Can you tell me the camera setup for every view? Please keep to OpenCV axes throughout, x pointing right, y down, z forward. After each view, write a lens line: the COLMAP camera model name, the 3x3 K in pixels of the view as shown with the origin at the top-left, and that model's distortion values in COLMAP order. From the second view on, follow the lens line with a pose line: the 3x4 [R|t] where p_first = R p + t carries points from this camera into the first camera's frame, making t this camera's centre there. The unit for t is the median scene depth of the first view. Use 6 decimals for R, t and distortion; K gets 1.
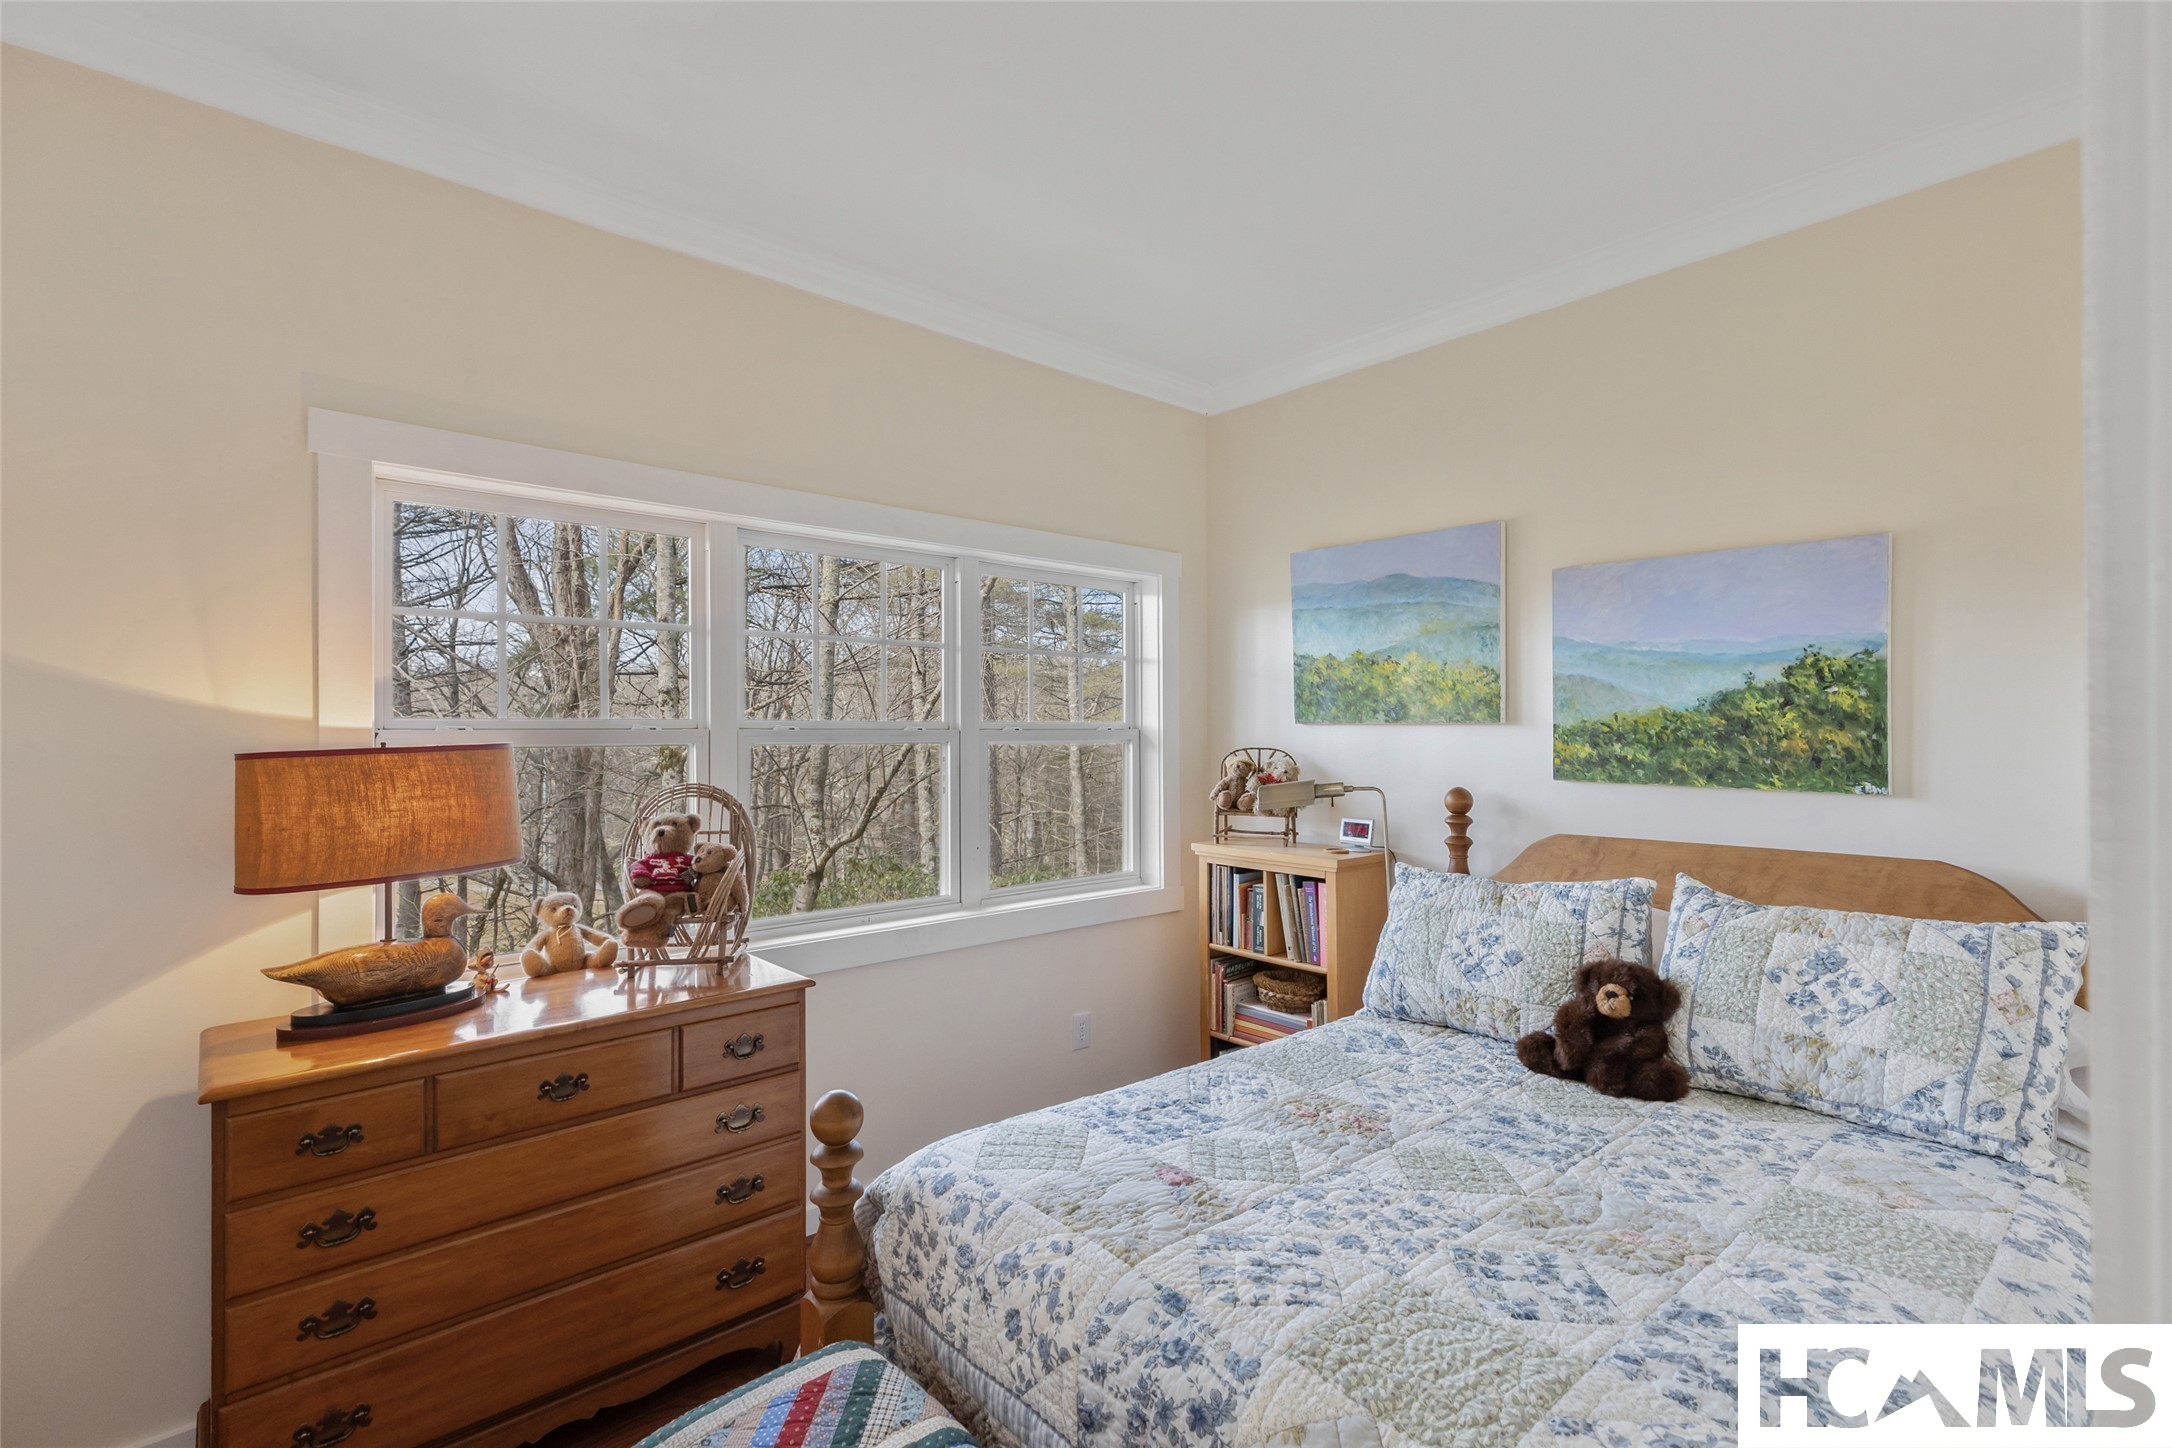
lens RADIAL K [[975.2, 0, 1106.2], [0, 975.2, 730.2], [0, 0, 1]] dist [0.006815, -0.001497]
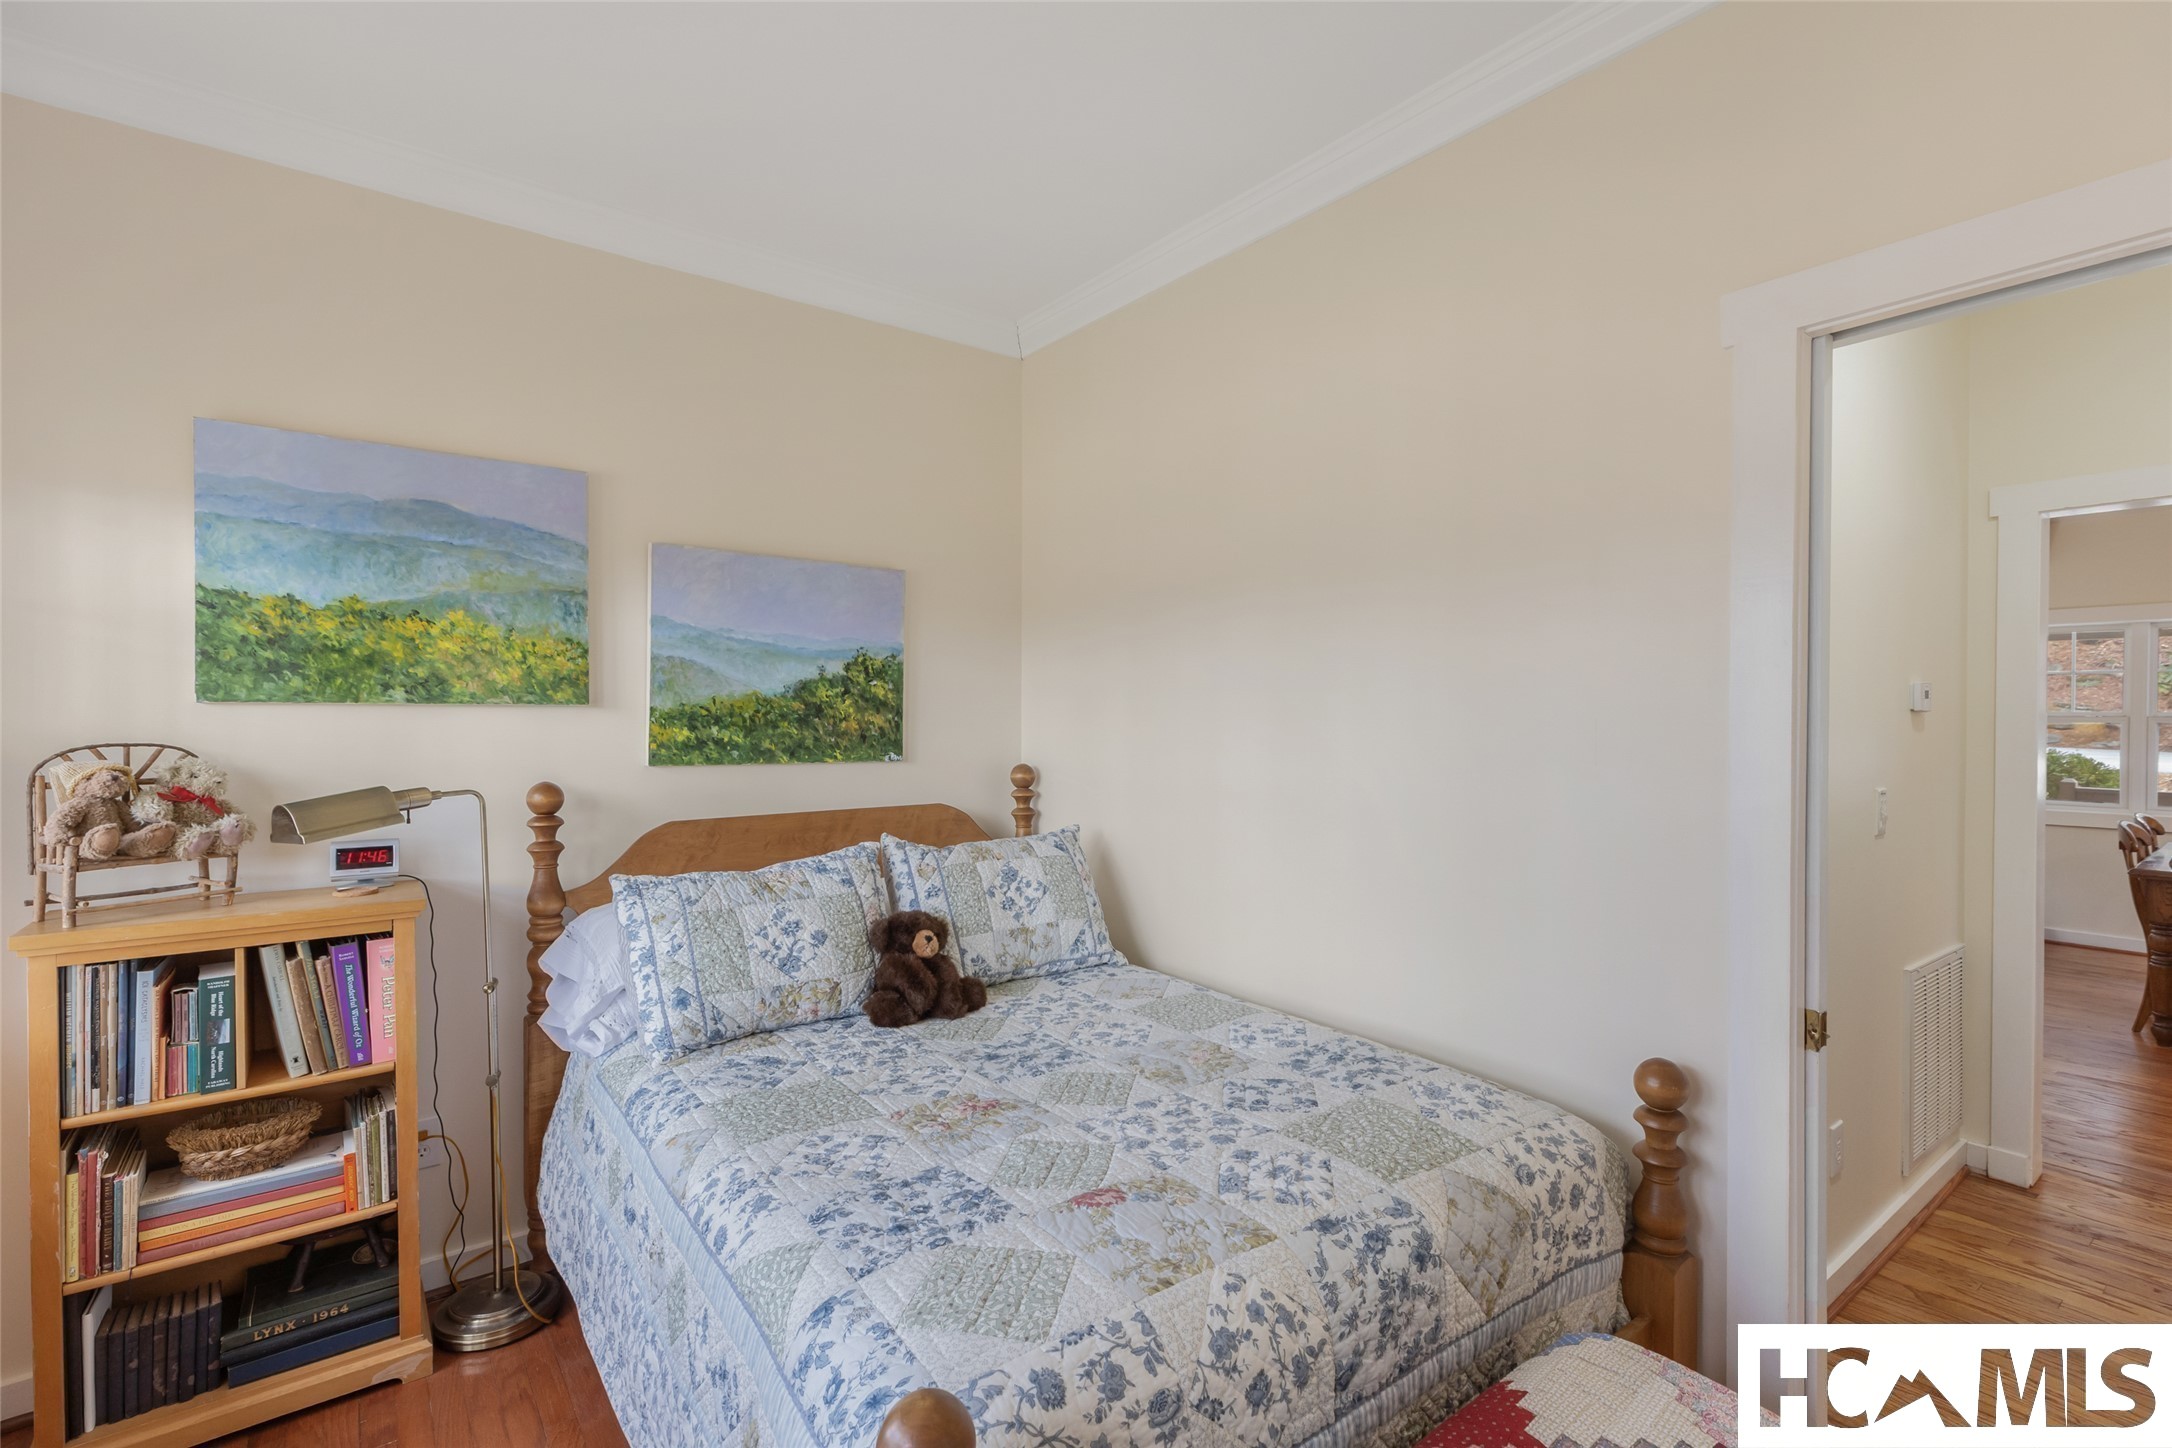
lens RADIAL K [[975.2, 0, 1102.6], [0, 975.2, 719.6], [0, 0, 1]] dist [0.006815, -0.001497]
pose [[0.091629, -0.004294, 0.995784, -0.539453], [-0.001213, 0.999989, 0.004424, 0.001632], [-0.995792, -0.001614, 0.091623, 0.585576]]
